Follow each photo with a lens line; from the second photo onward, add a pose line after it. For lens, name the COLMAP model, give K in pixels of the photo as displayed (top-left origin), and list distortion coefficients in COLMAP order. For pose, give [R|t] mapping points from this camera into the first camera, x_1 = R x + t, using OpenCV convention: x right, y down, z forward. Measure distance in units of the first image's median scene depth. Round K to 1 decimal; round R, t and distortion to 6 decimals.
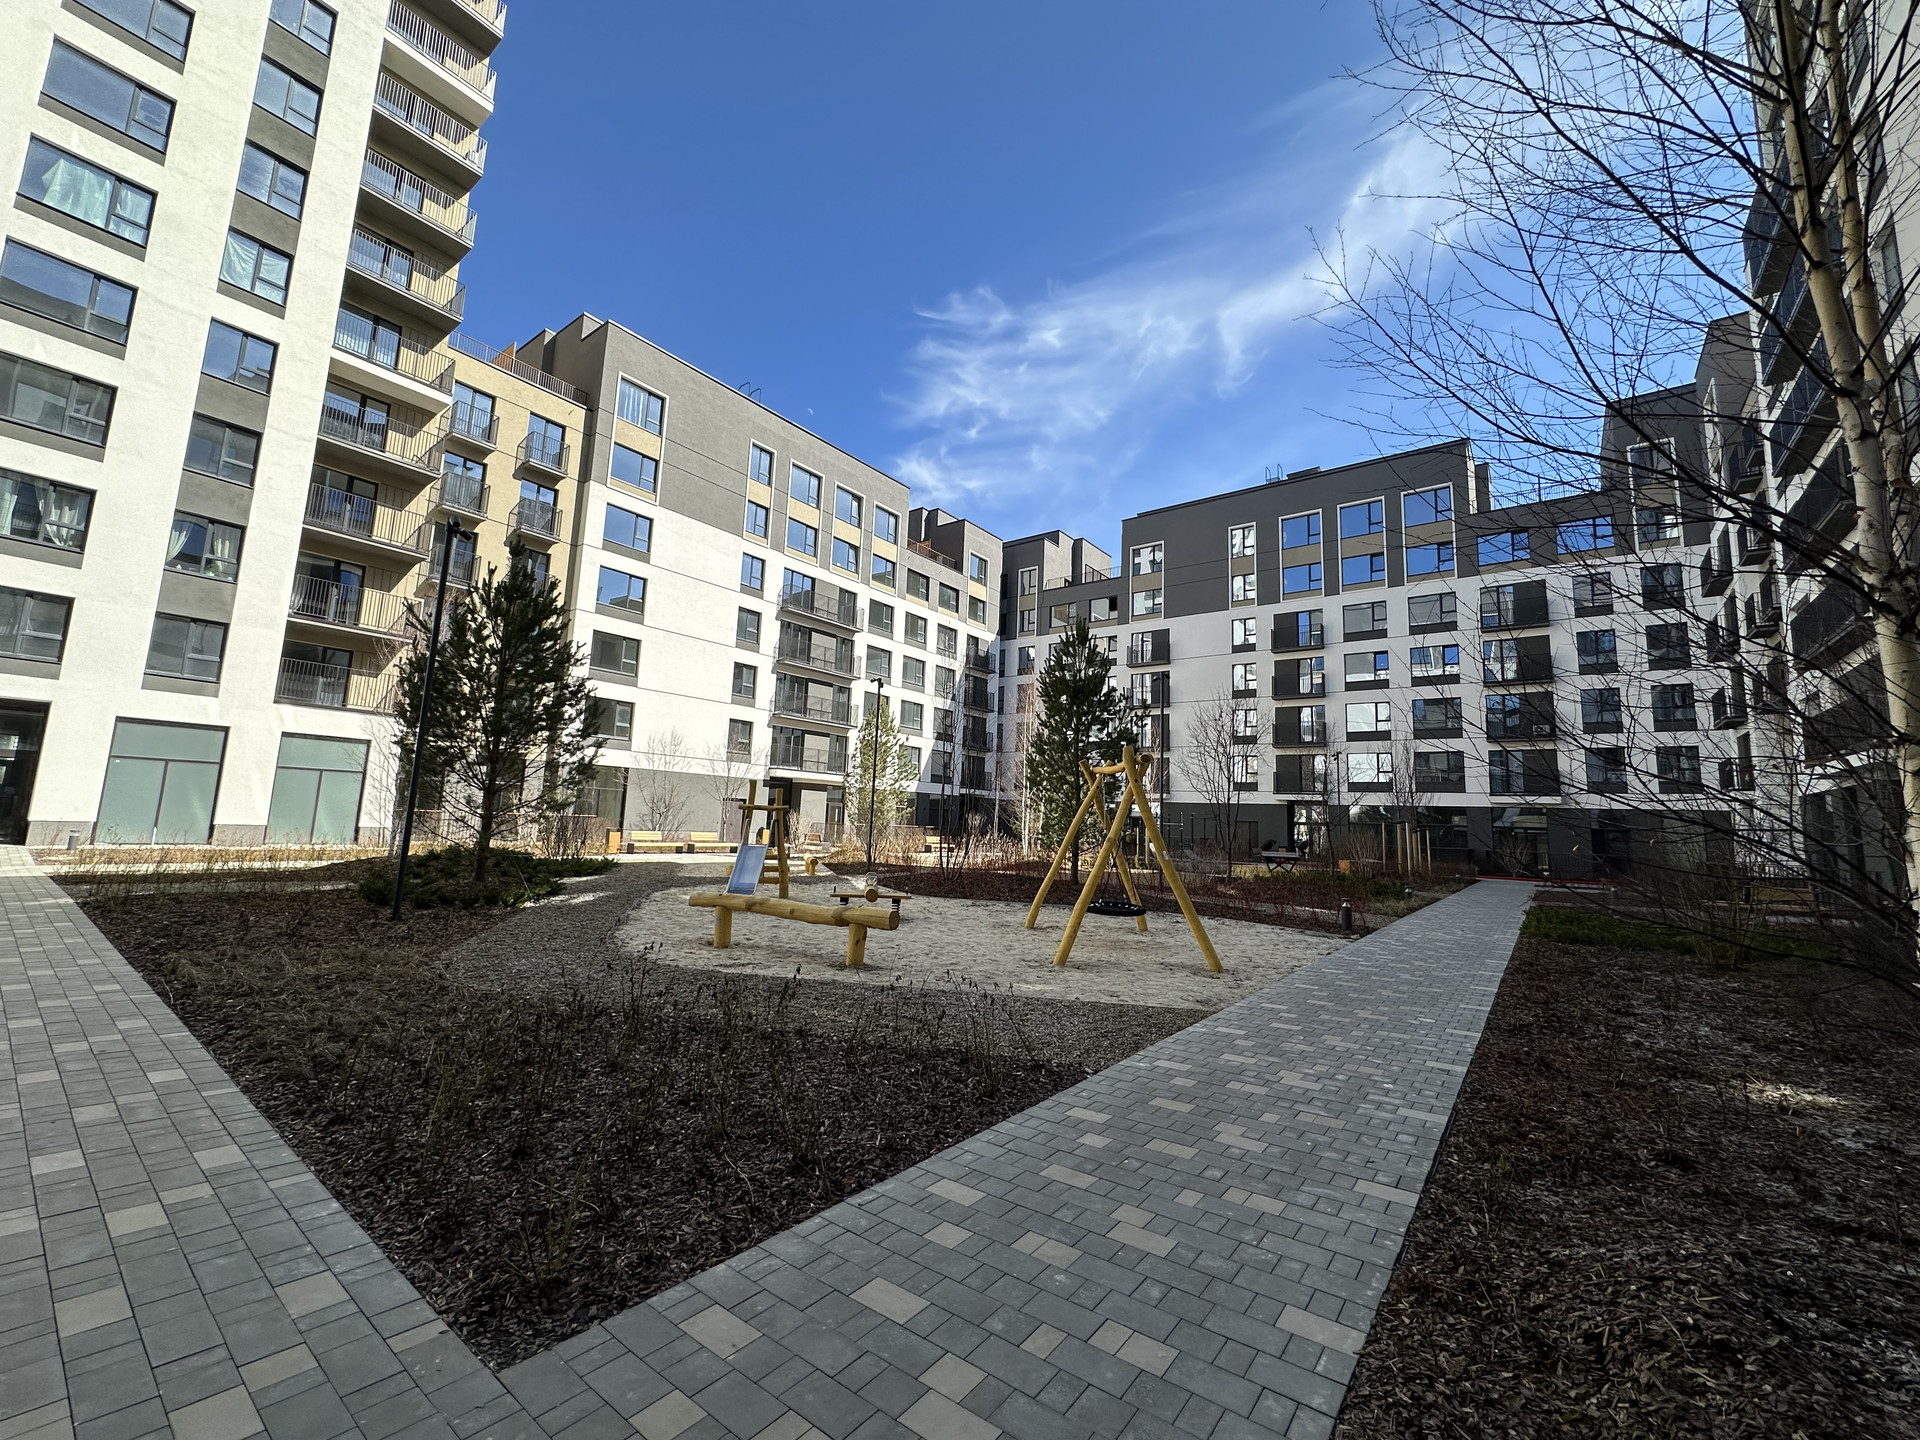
lens RADIAL K [[766.3, 0, 961.0], [0, 766.3, 720.4], [0, 0, 1]] dist [-0.003108, 0.000223]
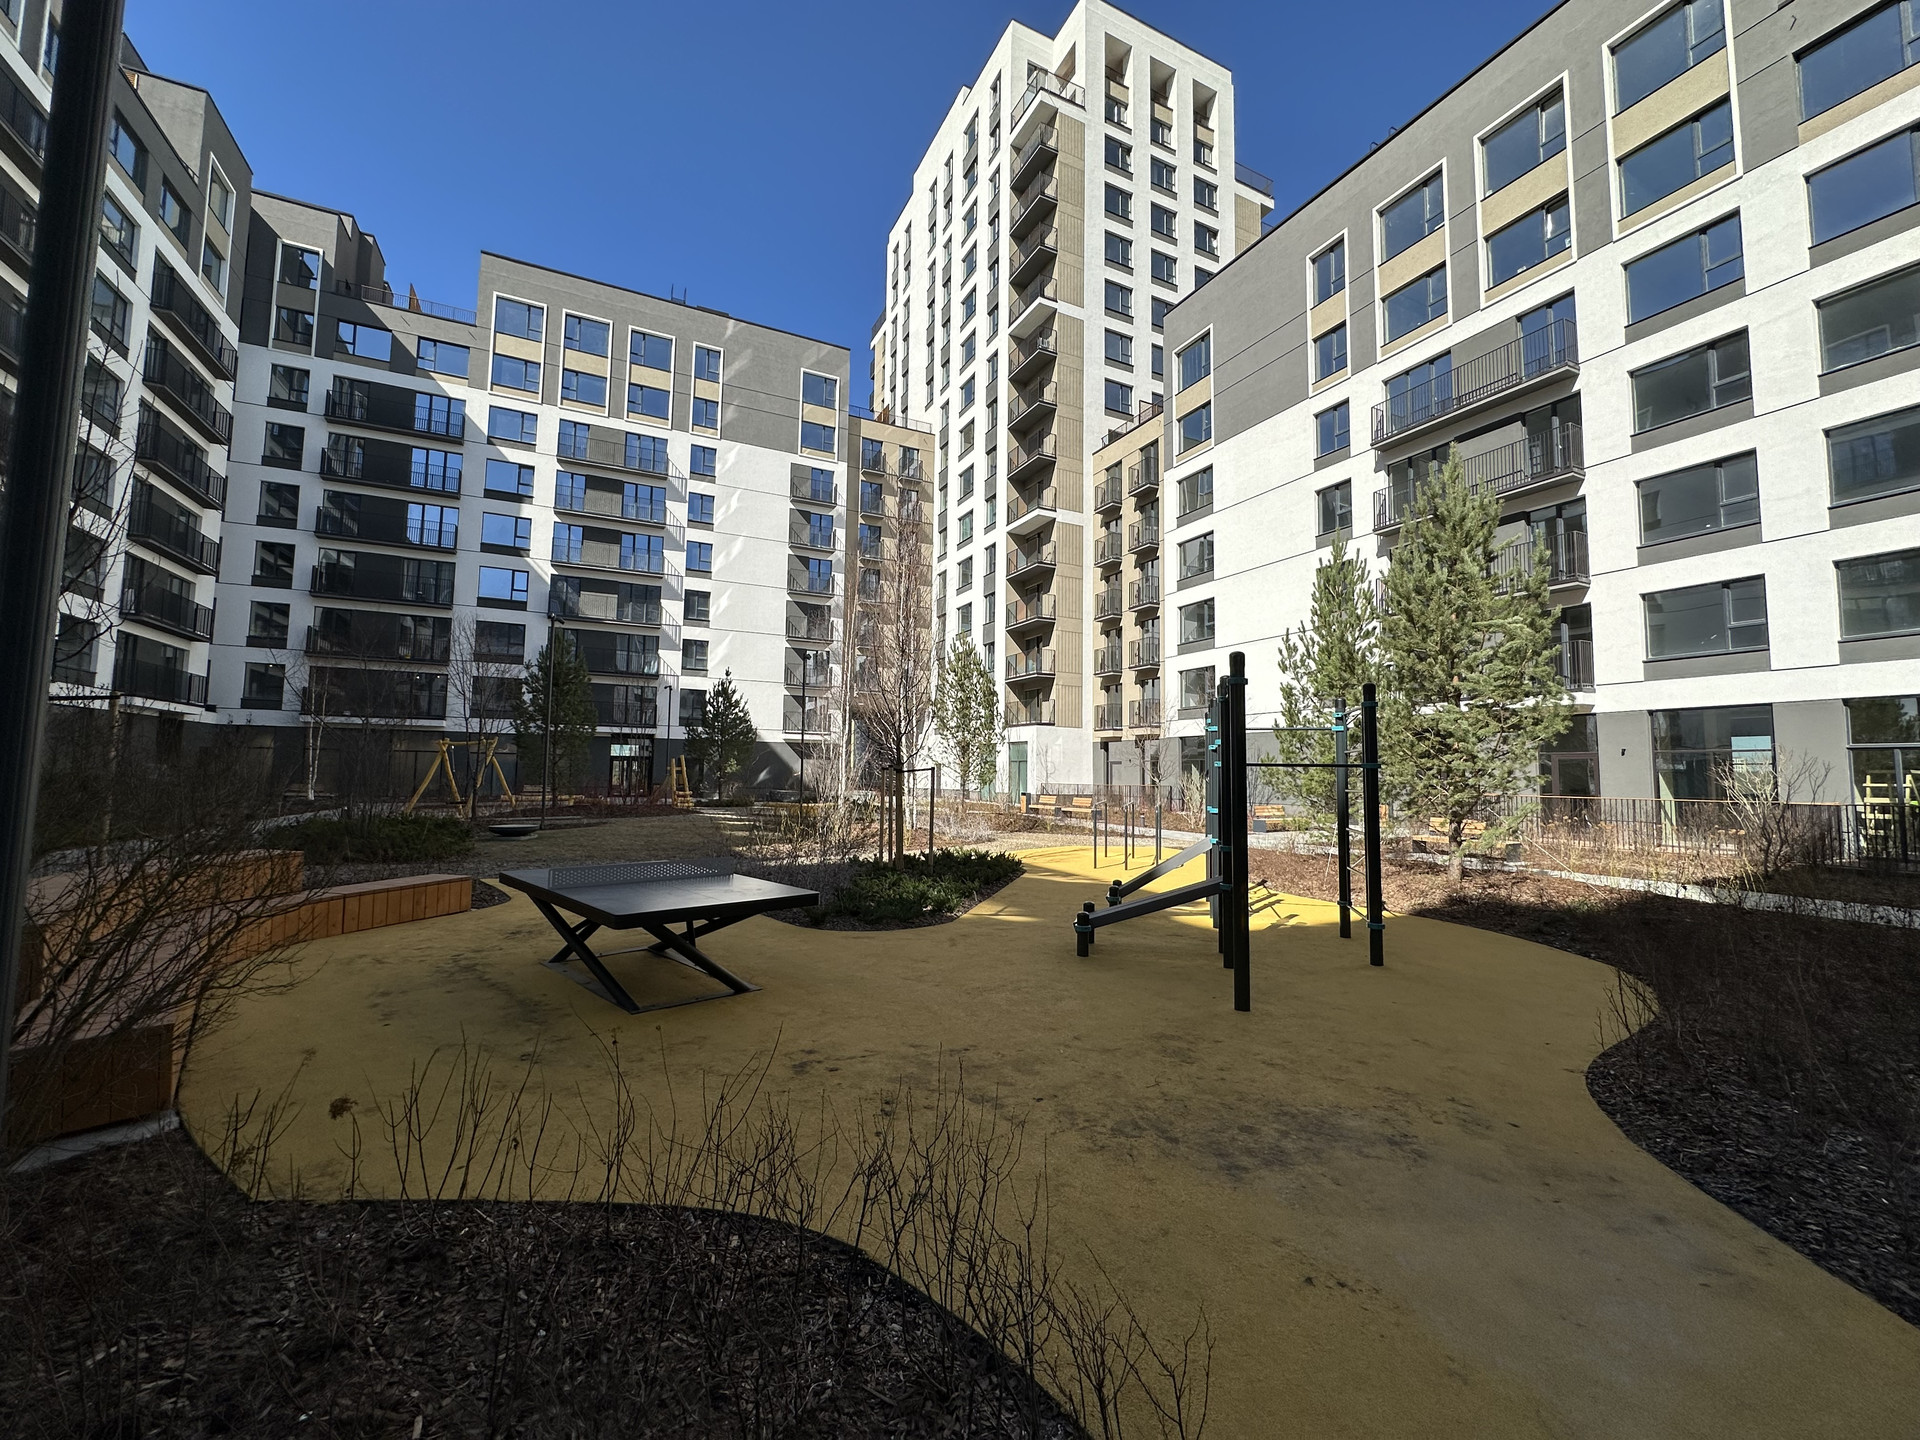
lens RADIAL K [[766.3, 0, 962.0], [0, 766.3, 716.0], [0, 0, 1]] dist [-0.003108, 0.000223]
pose [[-0.439046, -0.110897, -0.891594, 0.456867], [0.094581, 0.981135, -0.168609, 0.141610], [0.893472, -0.158355, -0.420274, 0.953197]]
